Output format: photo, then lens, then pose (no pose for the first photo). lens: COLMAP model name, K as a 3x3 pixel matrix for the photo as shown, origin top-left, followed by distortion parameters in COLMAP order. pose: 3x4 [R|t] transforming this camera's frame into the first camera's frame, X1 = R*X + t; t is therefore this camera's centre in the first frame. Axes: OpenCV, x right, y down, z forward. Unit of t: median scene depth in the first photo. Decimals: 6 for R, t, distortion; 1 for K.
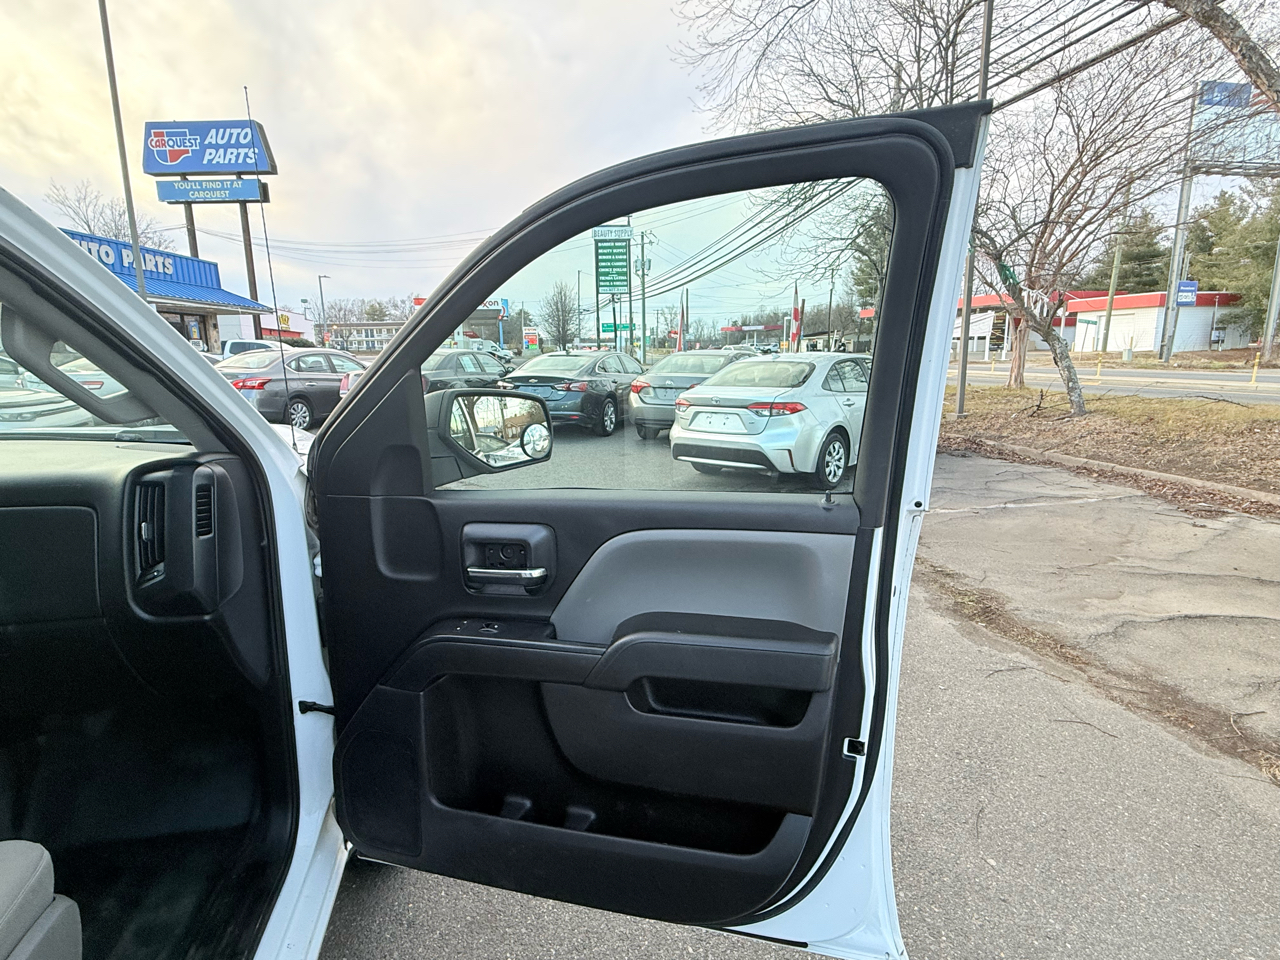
lens RADIAL K [[675.3, 0, 671.0], [0, 675.3, 481.0], [0, 0, 1]] dist [-0.046253, 0.014408]
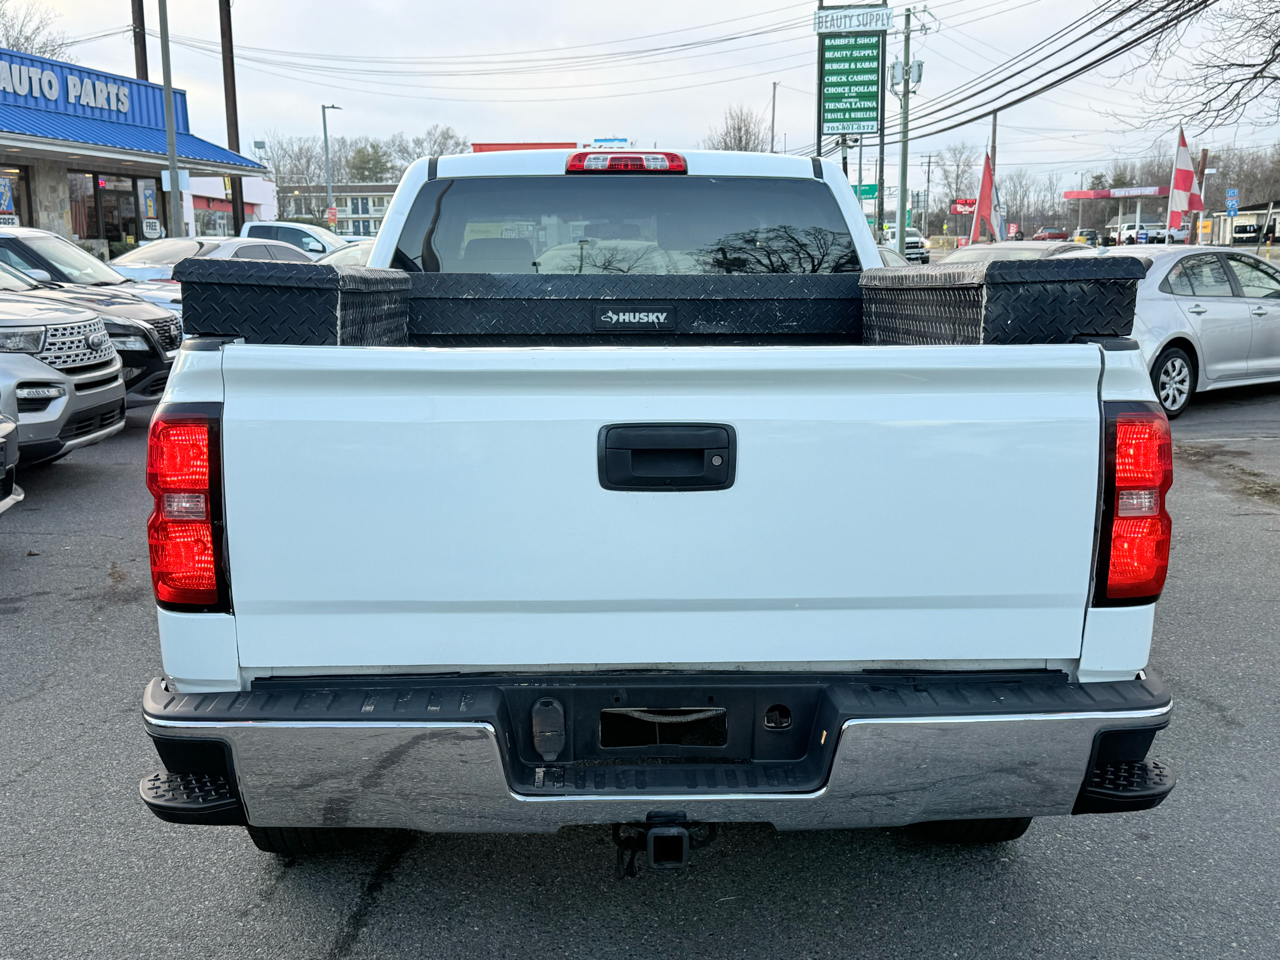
lens RADIAL K [[1425.0, 0, 640.0], [0, 1425.0, 480.0], [0, 0, 1]] dist [0.019967, -0.053128]
pose [[0.977209, 0.034164, -0.209510, -0.002476], [-0.039251, 0.999026, -0.020171, 0.026663], [0.208617, 0.027935, 0.977598, -0.142258]]
